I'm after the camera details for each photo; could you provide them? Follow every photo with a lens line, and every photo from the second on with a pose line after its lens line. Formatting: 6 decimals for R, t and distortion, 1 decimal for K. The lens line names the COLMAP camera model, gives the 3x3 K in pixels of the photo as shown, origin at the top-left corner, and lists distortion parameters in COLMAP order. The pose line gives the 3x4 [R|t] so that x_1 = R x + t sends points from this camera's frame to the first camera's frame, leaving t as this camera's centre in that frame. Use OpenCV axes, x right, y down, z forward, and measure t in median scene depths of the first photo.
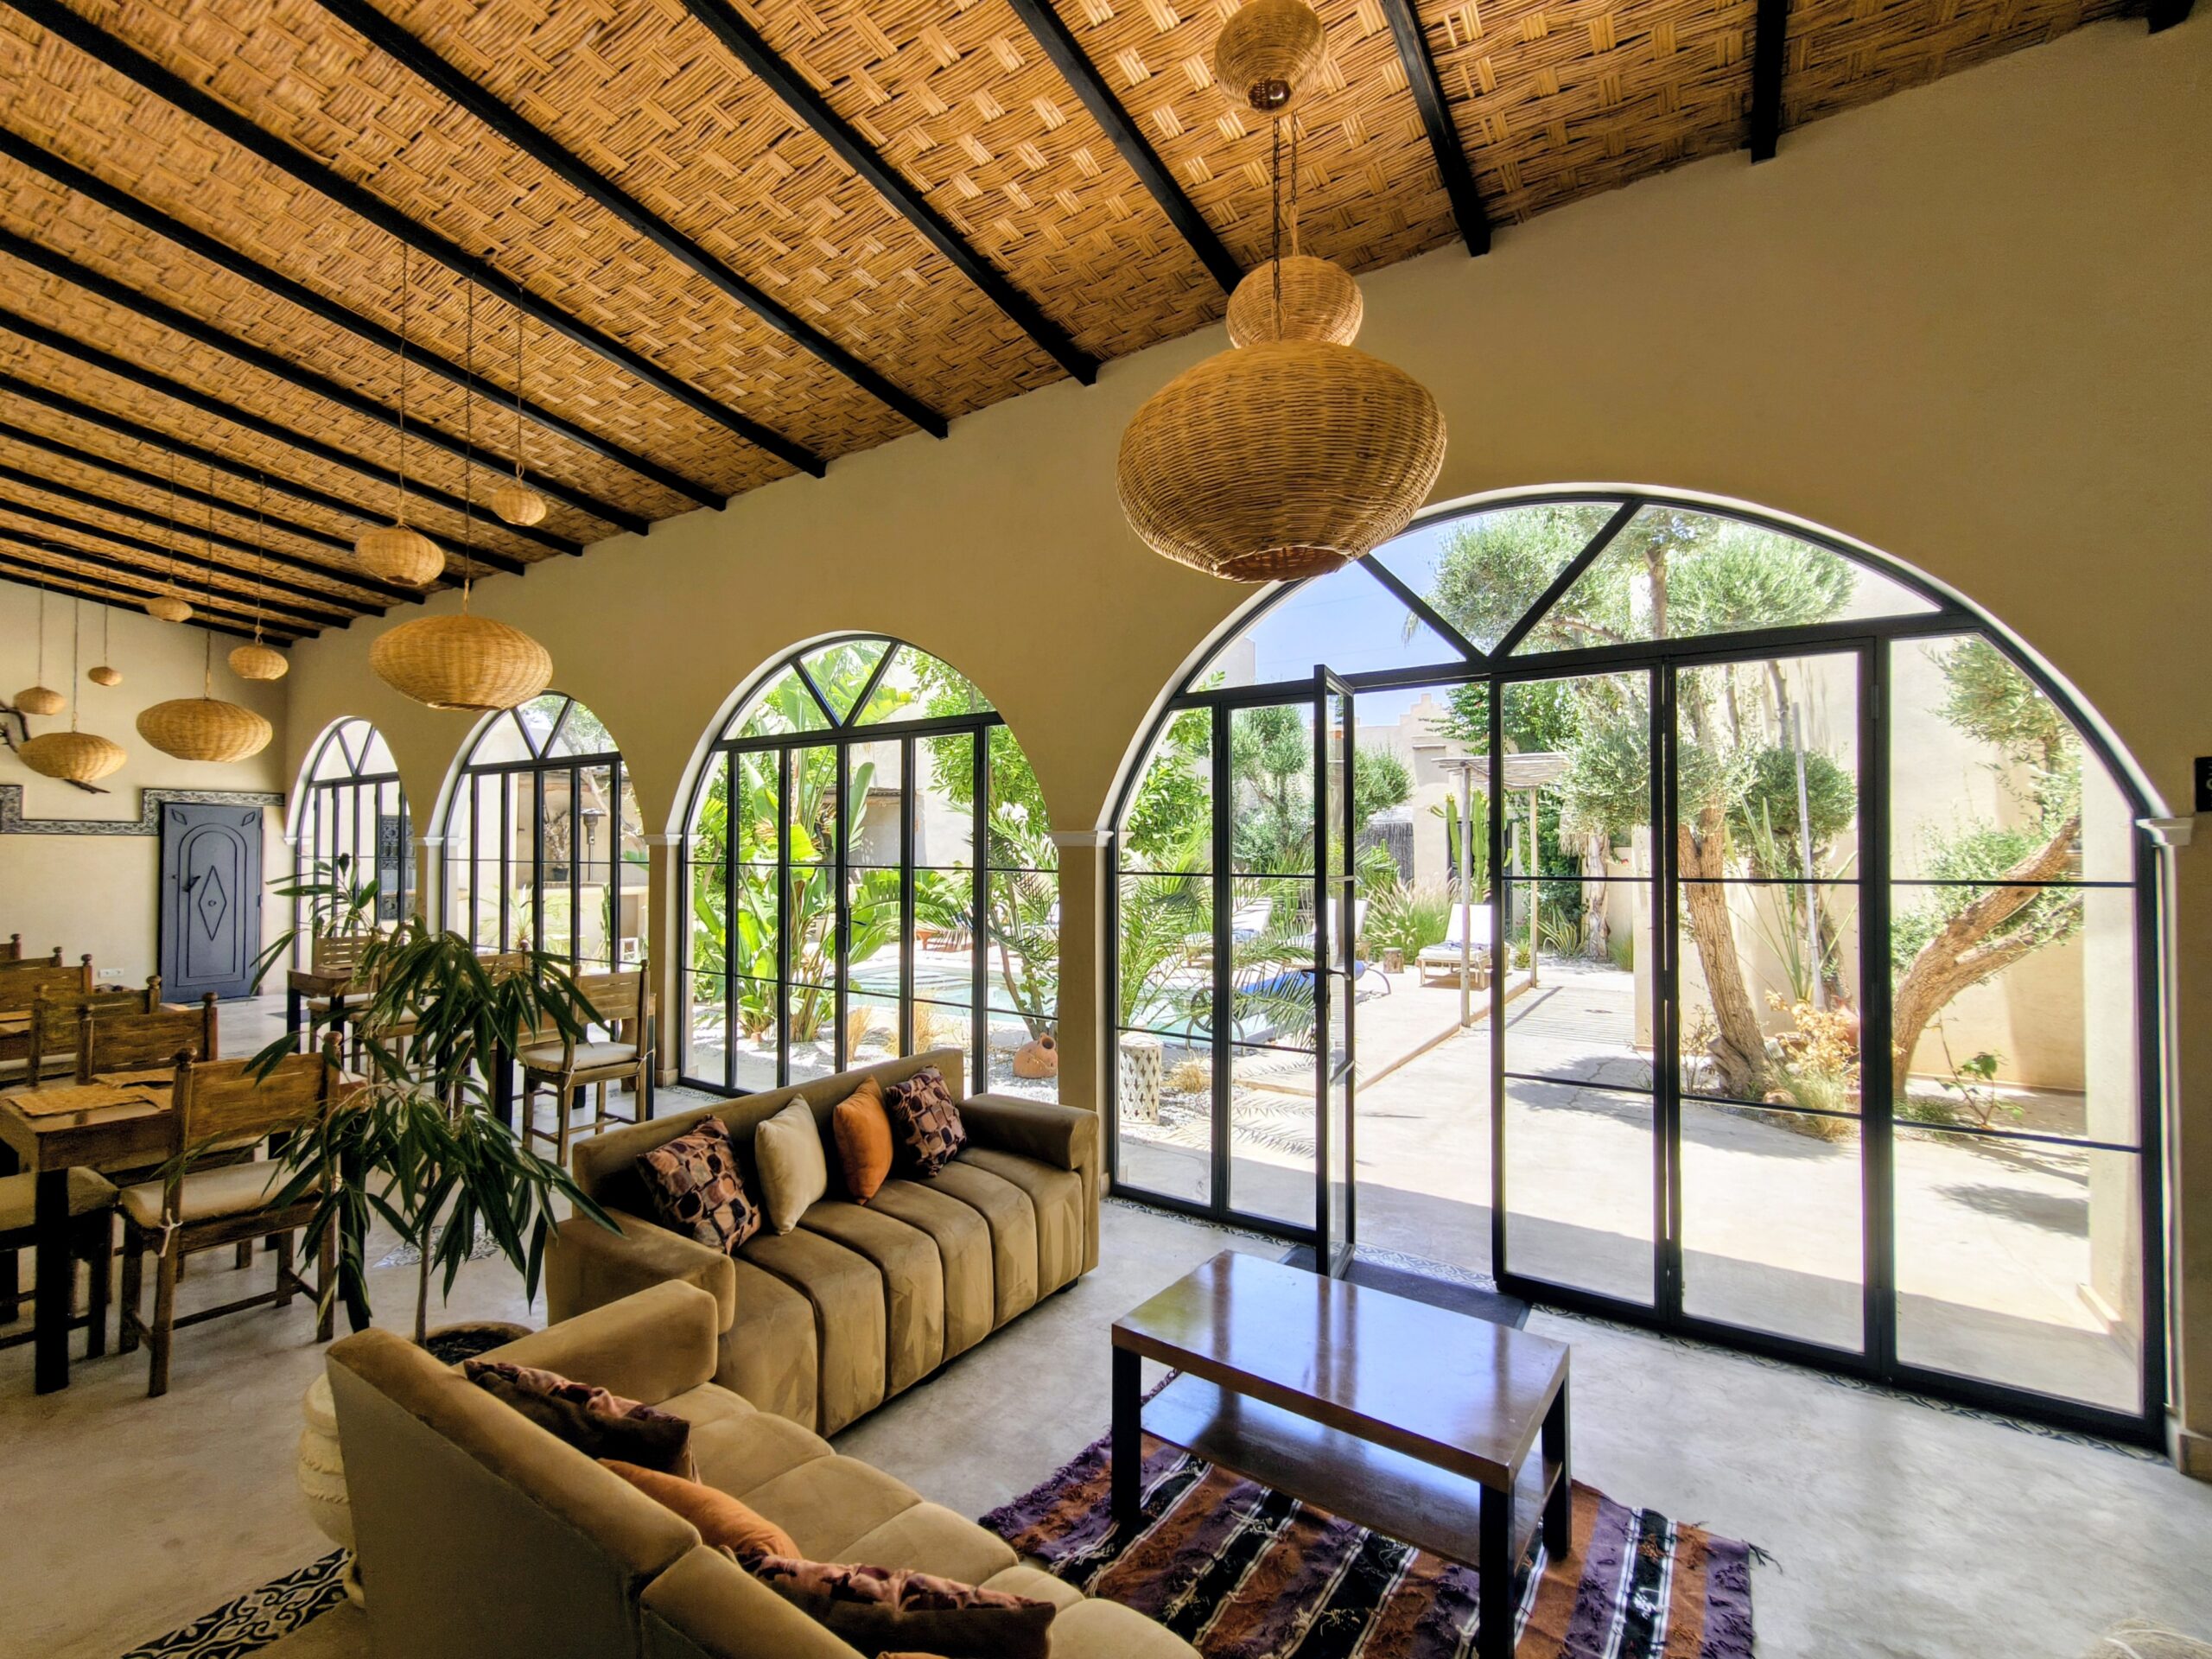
lens RADIAL K [[956.0, 0, 1100.1], [0, 956.0, 832.1], [0, 0, 1]] dist [0.003040, -0.001302]
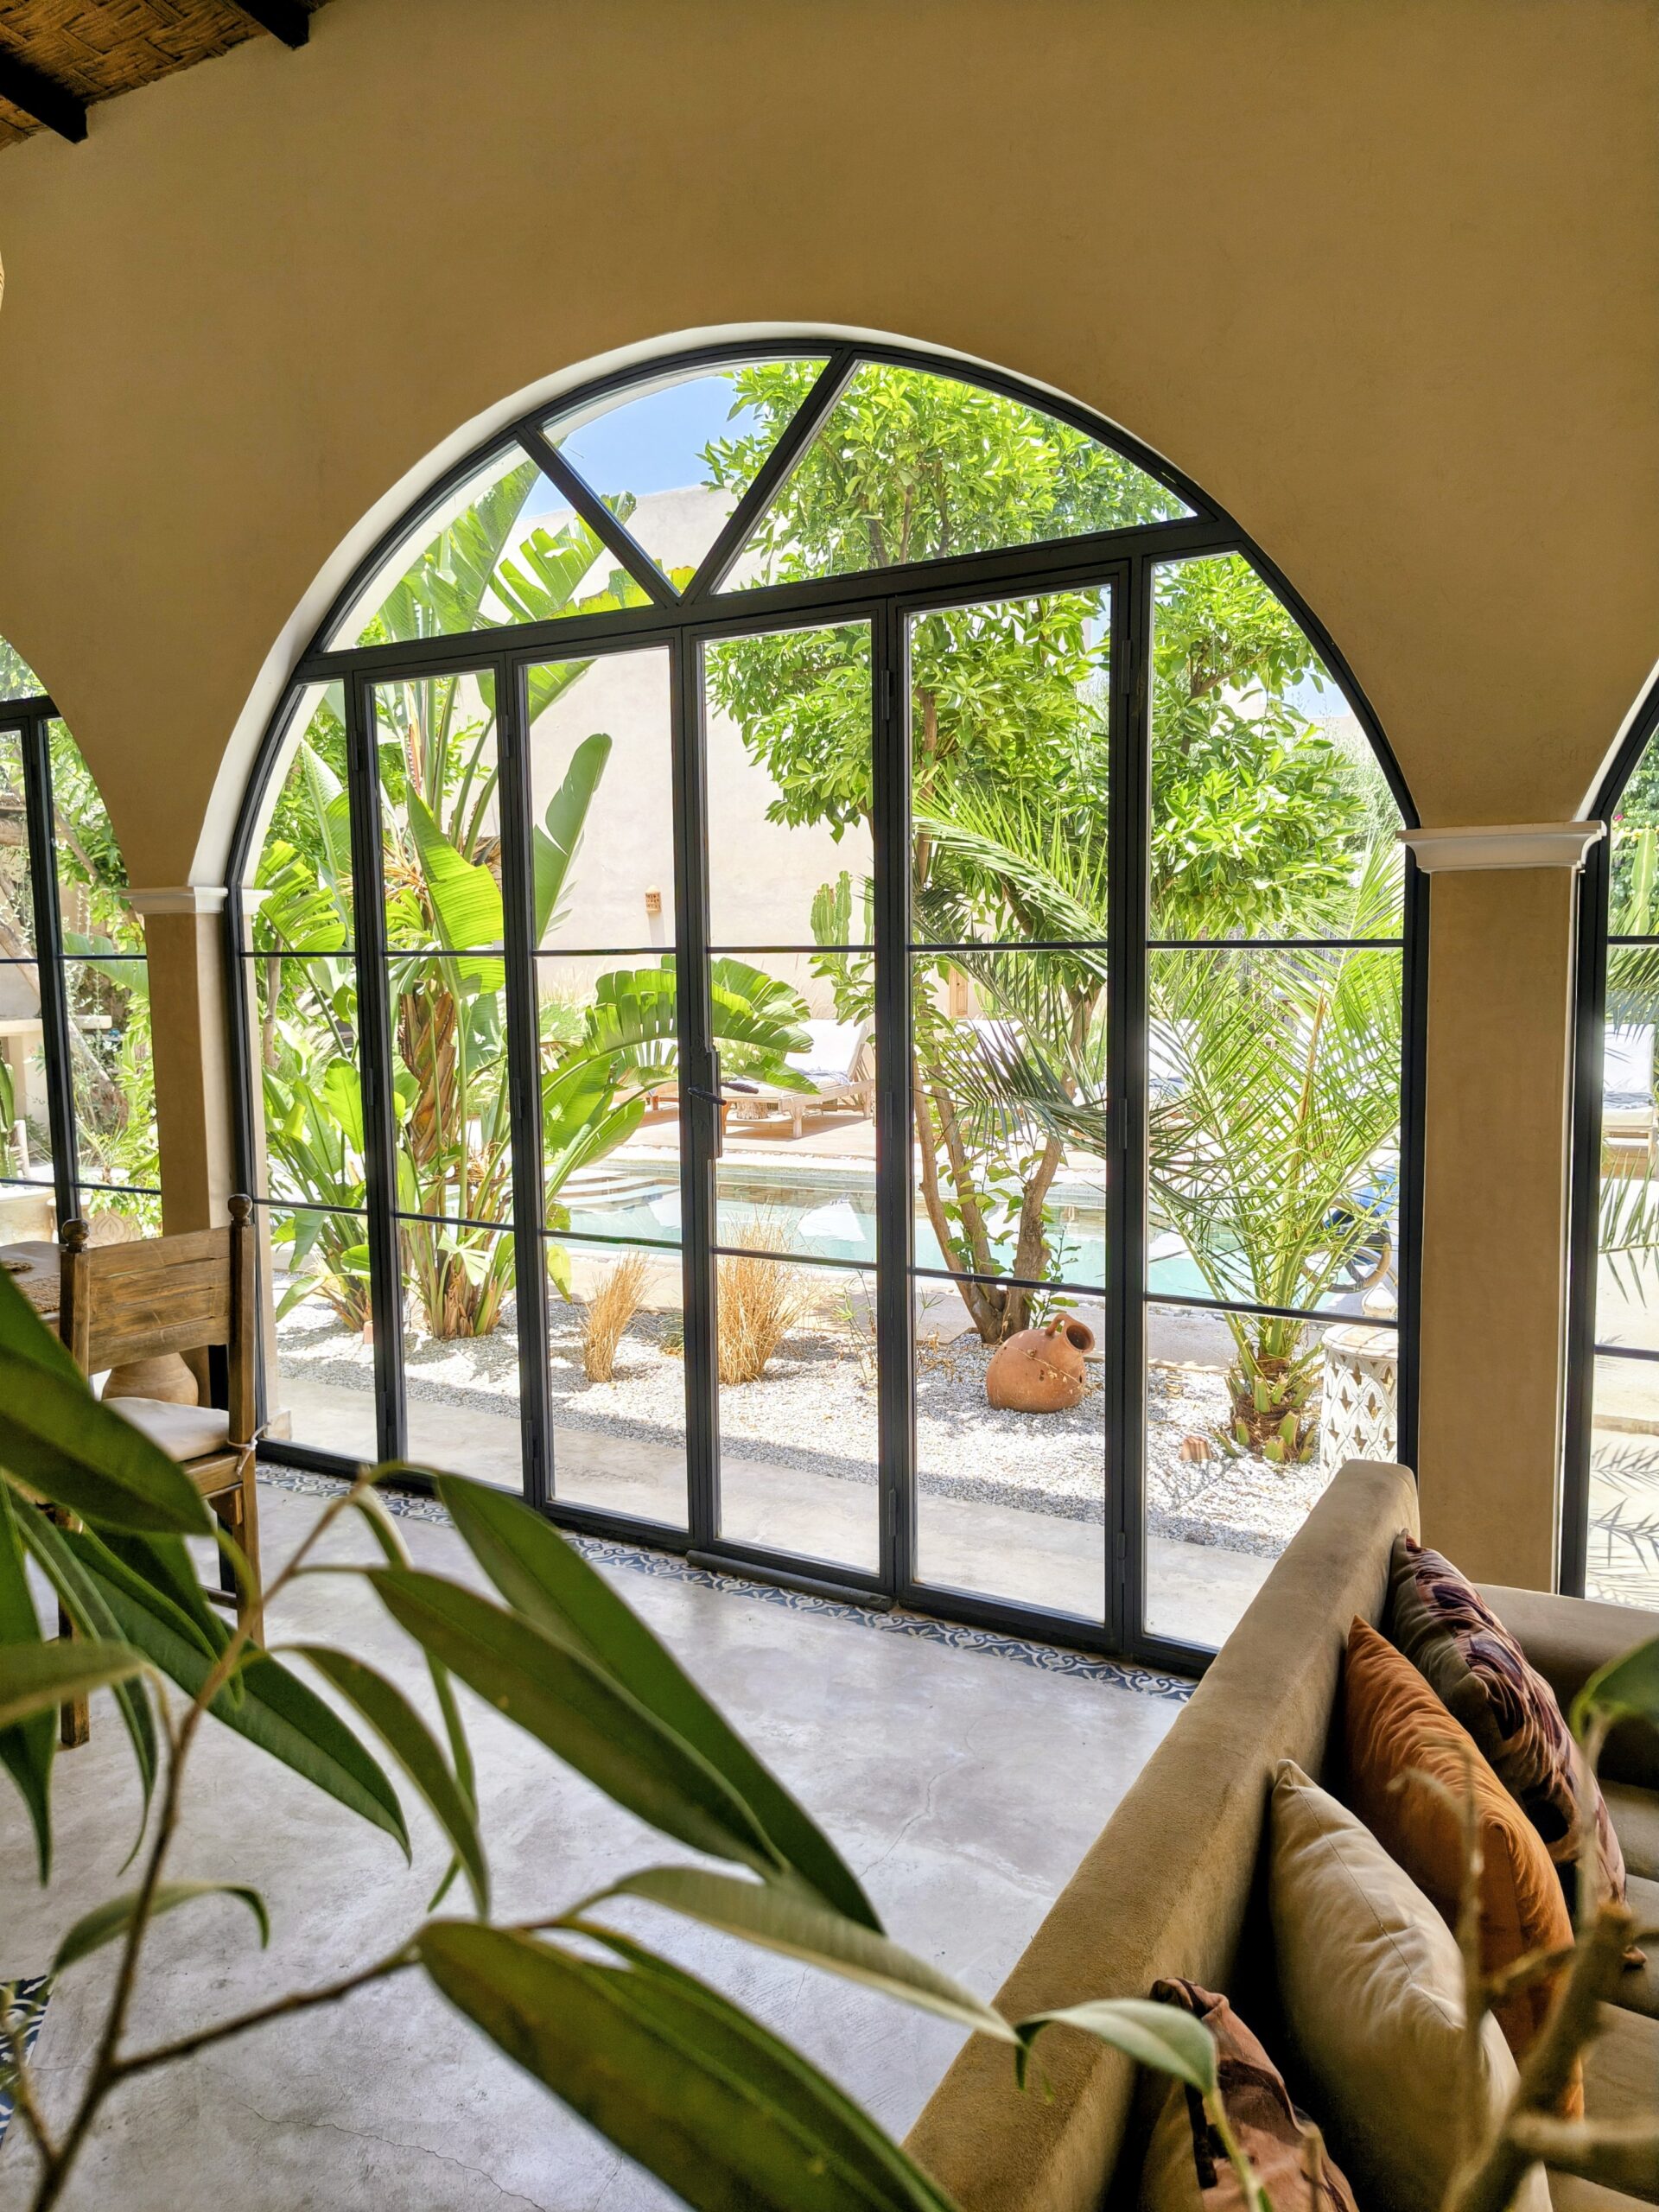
lens RADIAL K [[1541.5, 0, 827.3], [0, 1541.5, 1106.1], [0, 0, 1]] dist [0.033836, -0.023737]
pose [[0.997744, -0.022219, 0.063342, -0.198021], [0.014415, 0.992536, 0.121096, 0.017352], [-0.065560, -0.119910, 0.990618, 0.262437]]
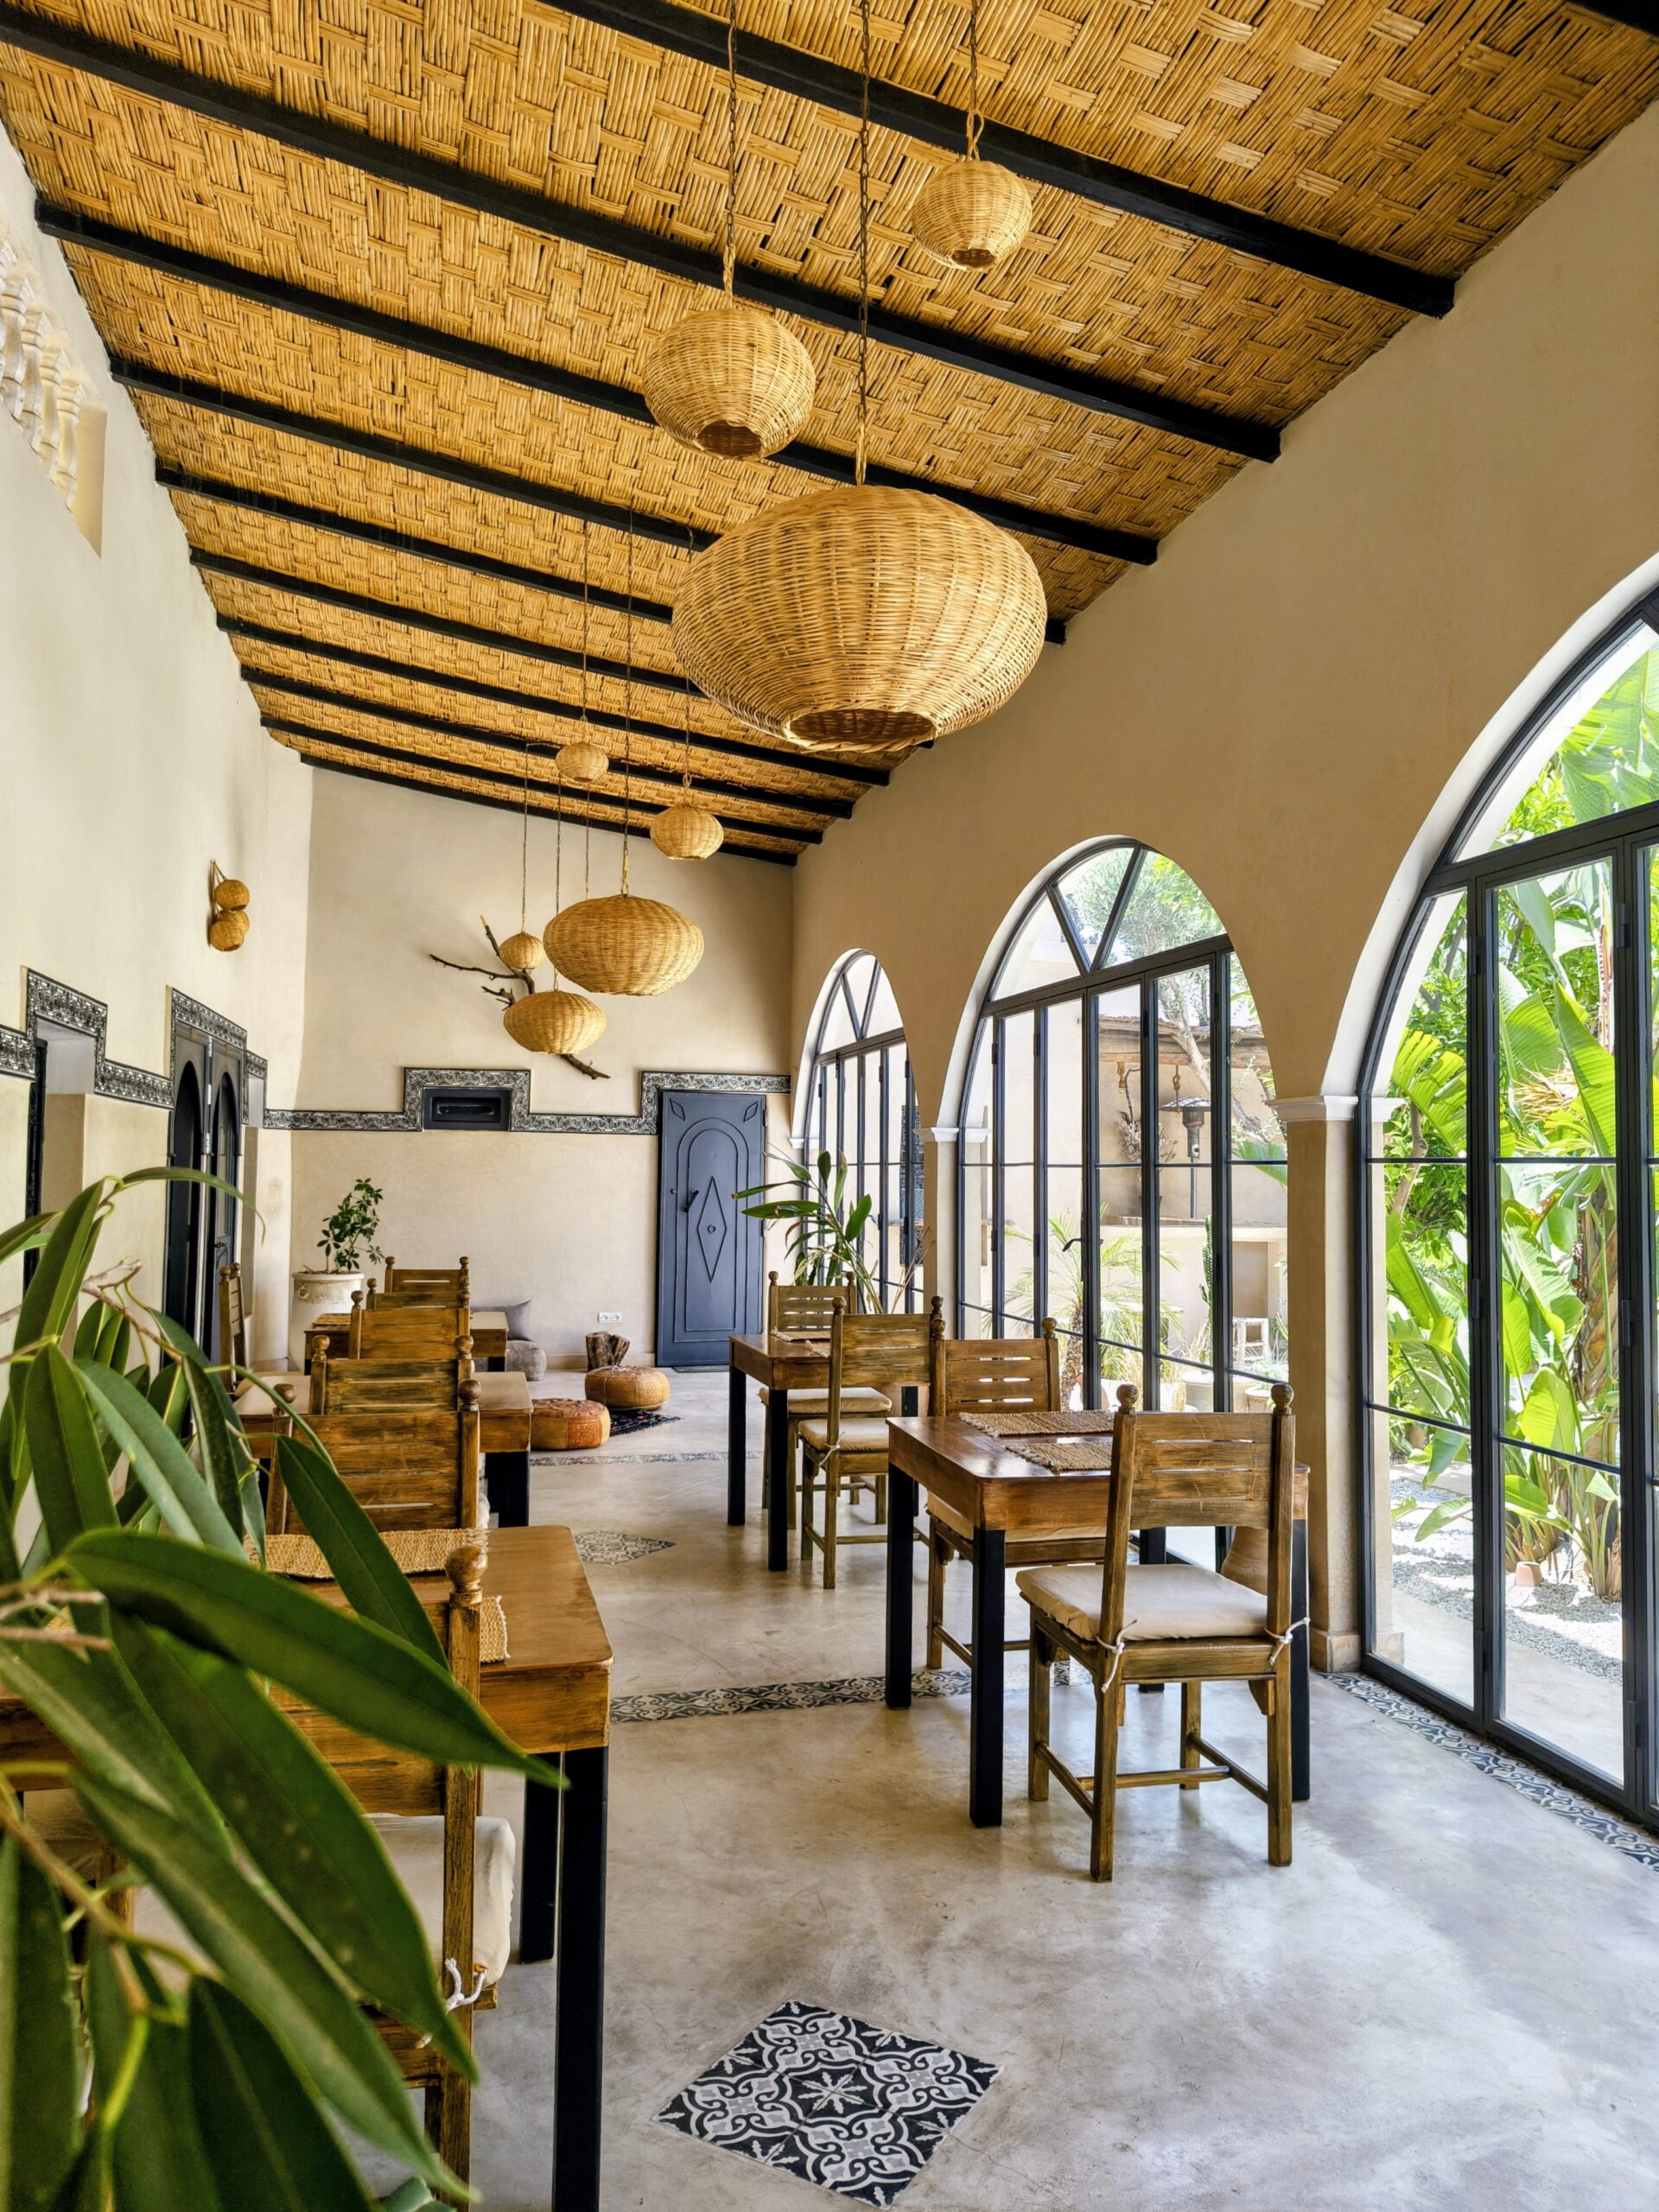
lens RADIAL K [[1541.5, 0, 823.3], [0, 1541.5, 1105.8], [0, 0, 1]] dist [0.033836, -0.023737]
pose [[0.745064, -0.022887, -0.666601, -0.132561], [0.002957, 0.999515, -0.031012, 0.025777], [0.666987, 0.021135, 0.744770, 0.277141]]
